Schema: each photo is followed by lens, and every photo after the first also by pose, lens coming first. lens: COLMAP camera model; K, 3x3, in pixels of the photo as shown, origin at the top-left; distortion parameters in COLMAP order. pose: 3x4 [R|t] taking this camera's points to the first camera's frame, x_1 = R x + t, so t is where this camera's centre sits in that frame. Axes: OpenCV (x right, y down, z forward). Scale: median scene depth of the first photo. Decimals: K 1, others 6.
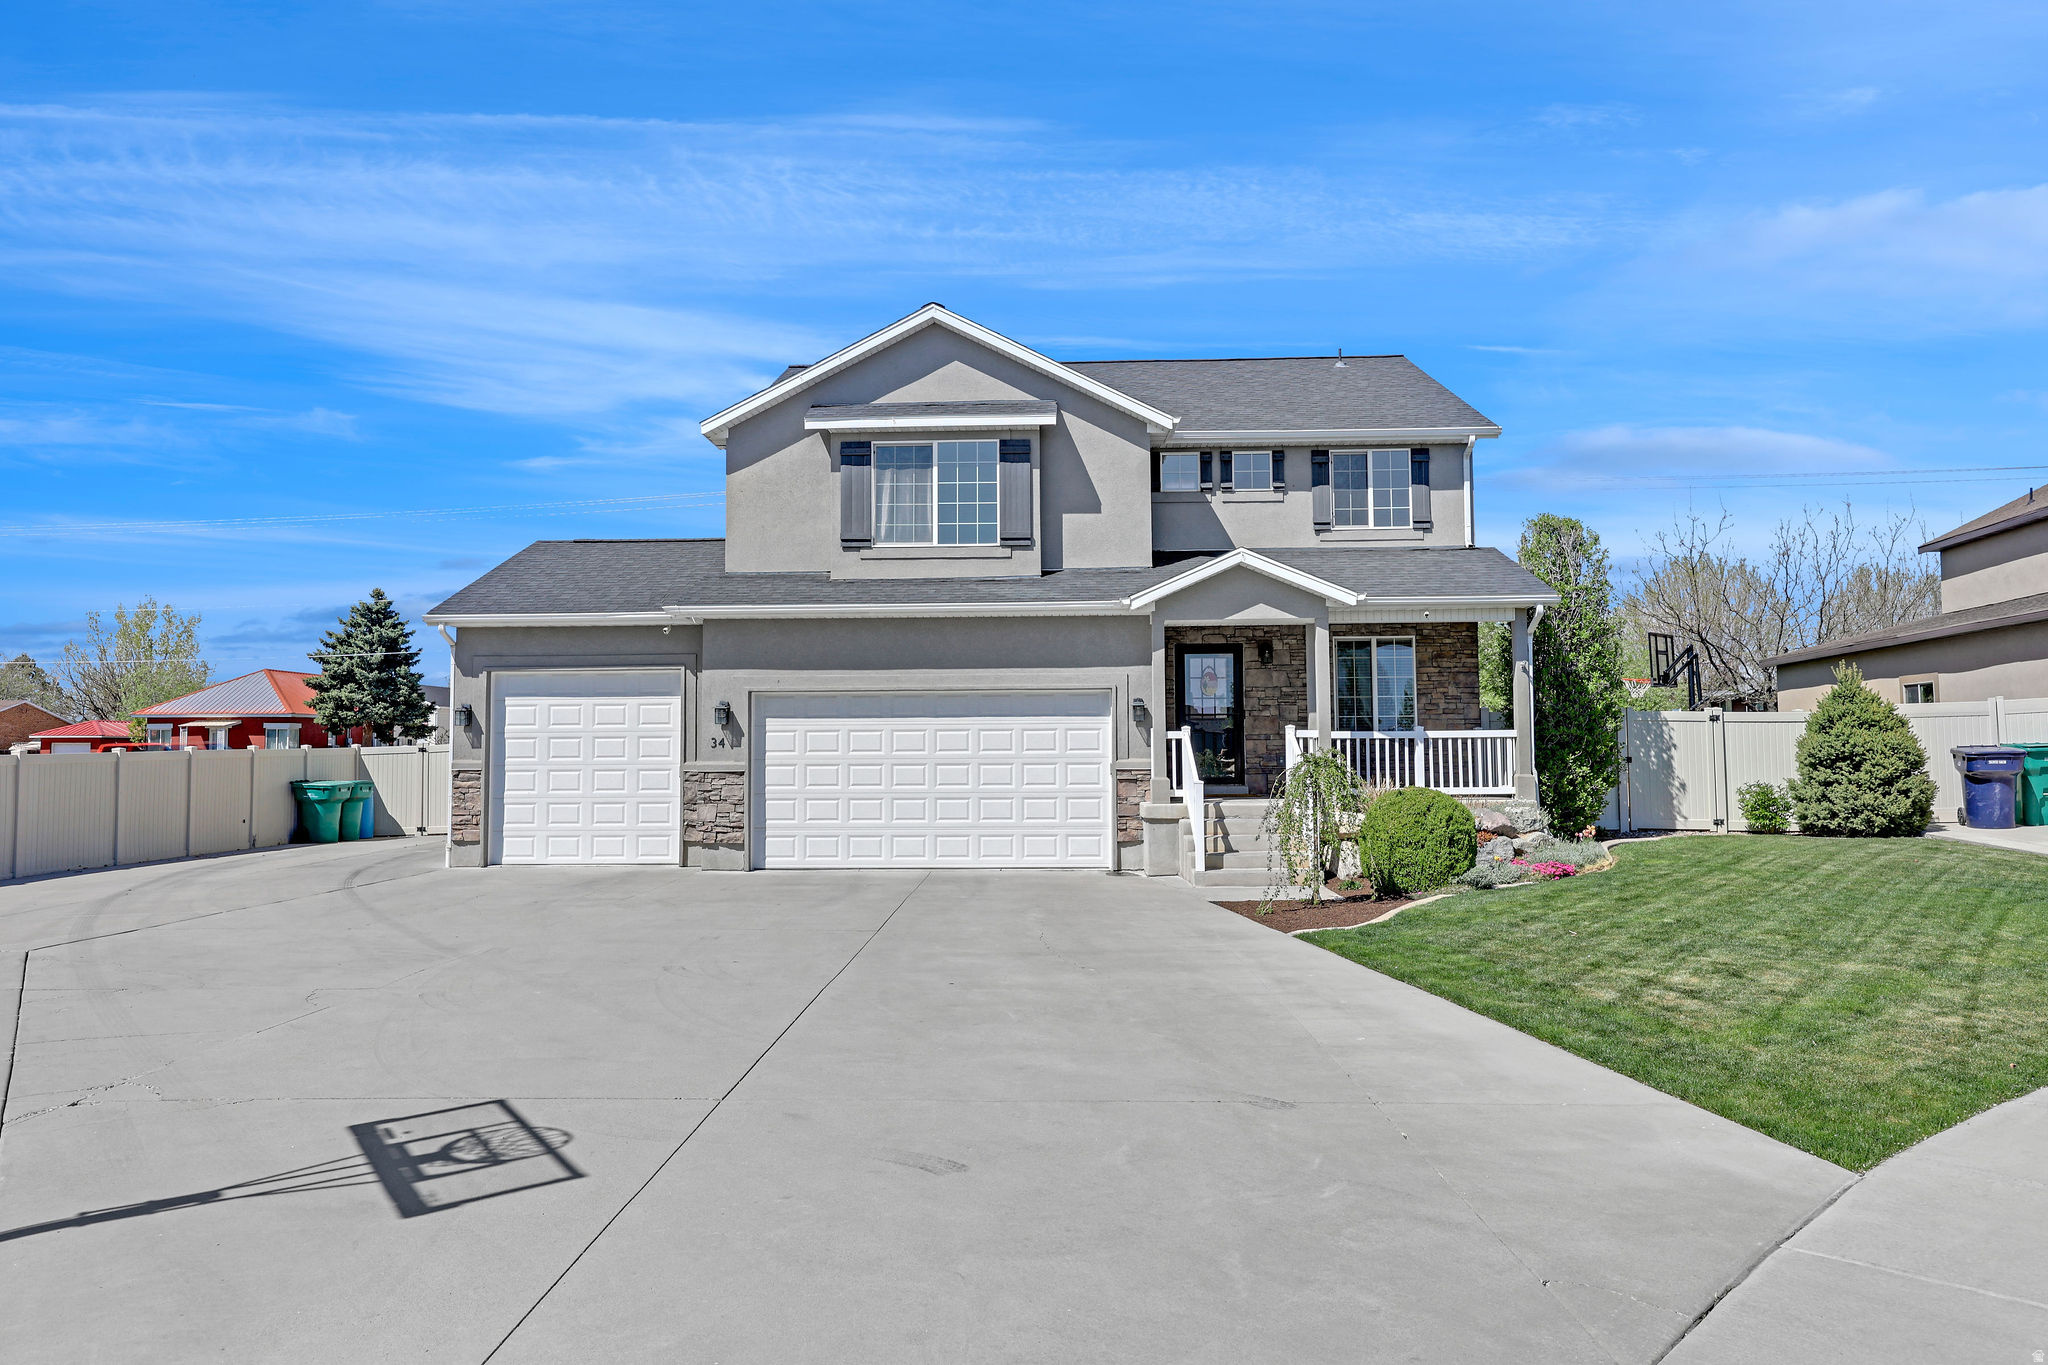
lens RADIAL K [[1338.0, 0, 1024.0], [0, 1338.0, 682.5], [0, 0, 1]] dist [0.001544, 0.001009]
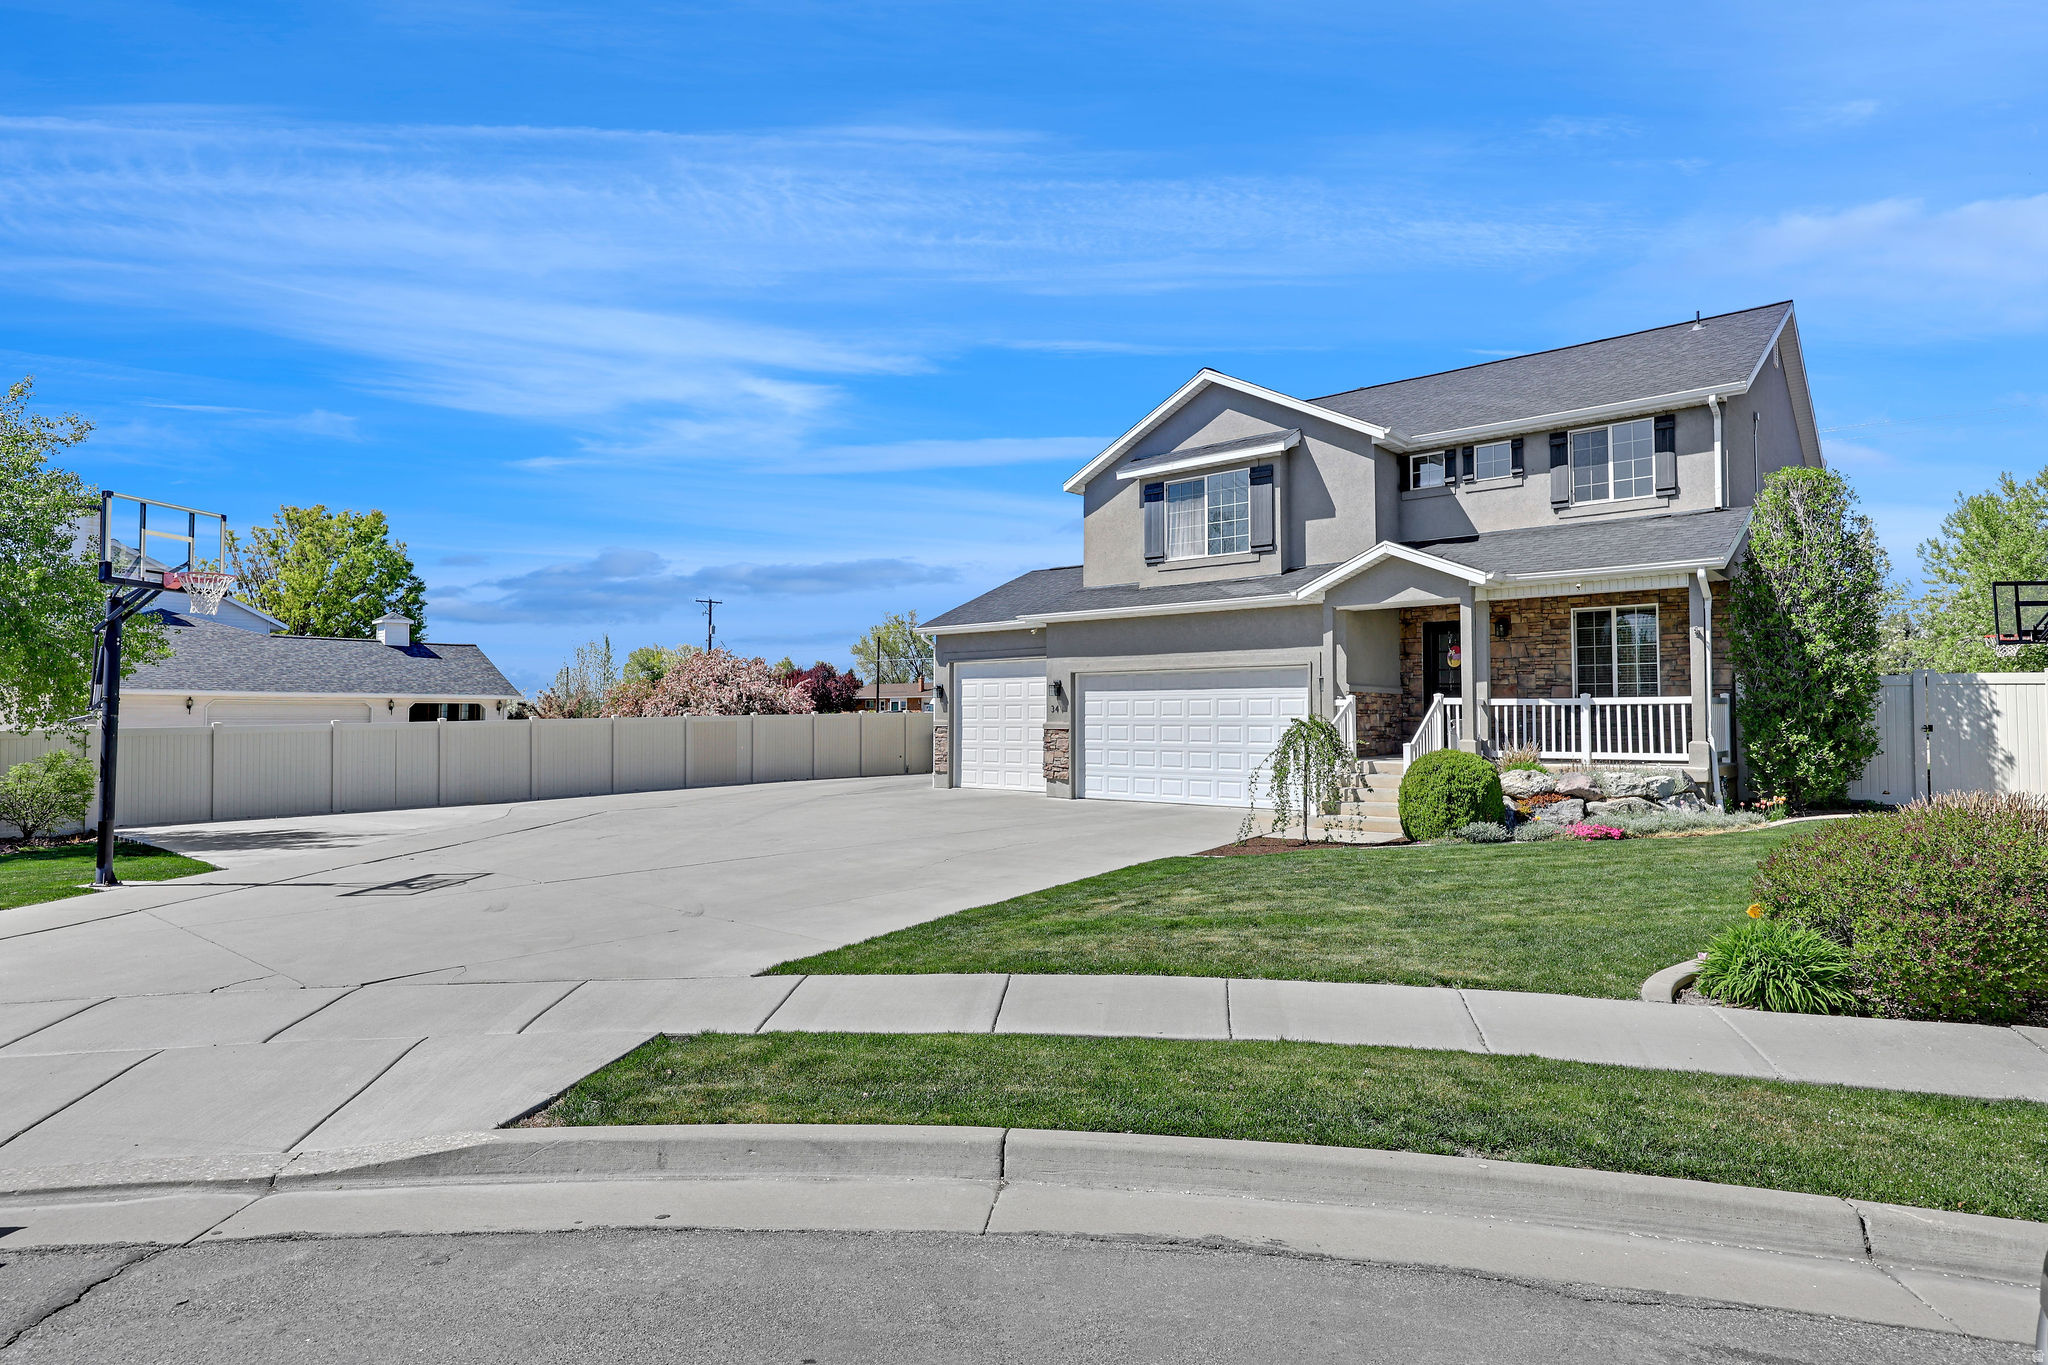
lens RADIAL K [[1121.5, 0, 1017.7], [0, 1121.5, 679.5], [0, 0, 1]] dist [0.001243, 0.000372]
pose [[0.775834, -0.015978, -0.630734, 0.468883], [0.028876, 0.999531, 0.010198, 0.000096], [0.630276, -0.026125, 0.775932, 0.039284]]
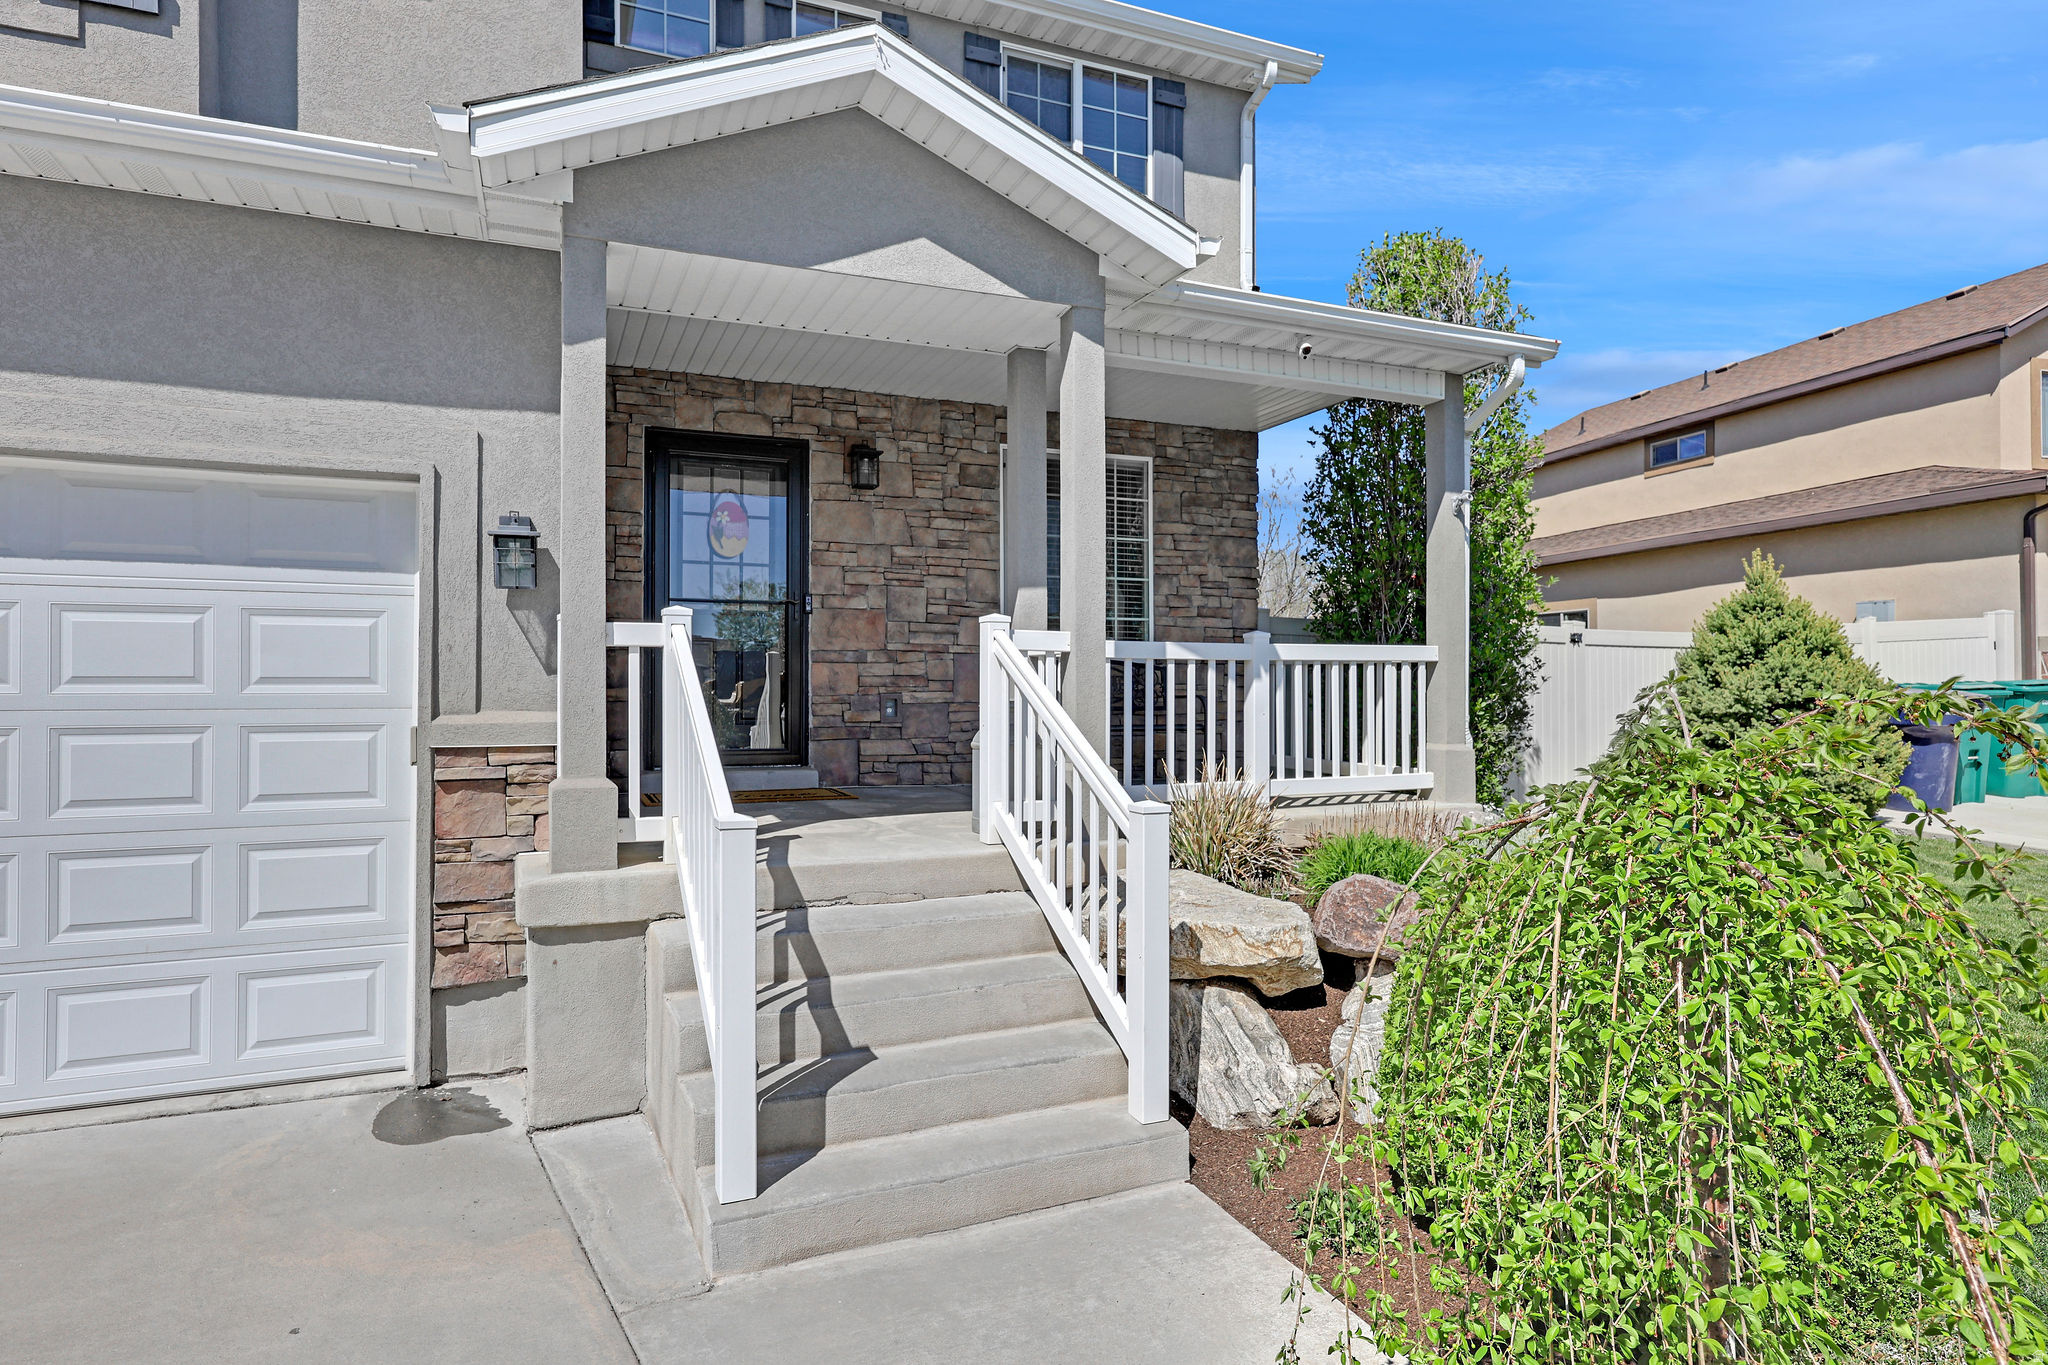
lens RADIAL K [[1121.5, 0, 1017.7], [0, 1121.5, 679.5], [0, 0, 1]] dist [0.001243, 0.000372]
pose [[0.909370, 0.009053, 0.415889, 0.077421], [-0.028343, 0.998788, 0.040235, 0.033253], [-0.415021, -0.048376, 0.908525, 0.665351]]
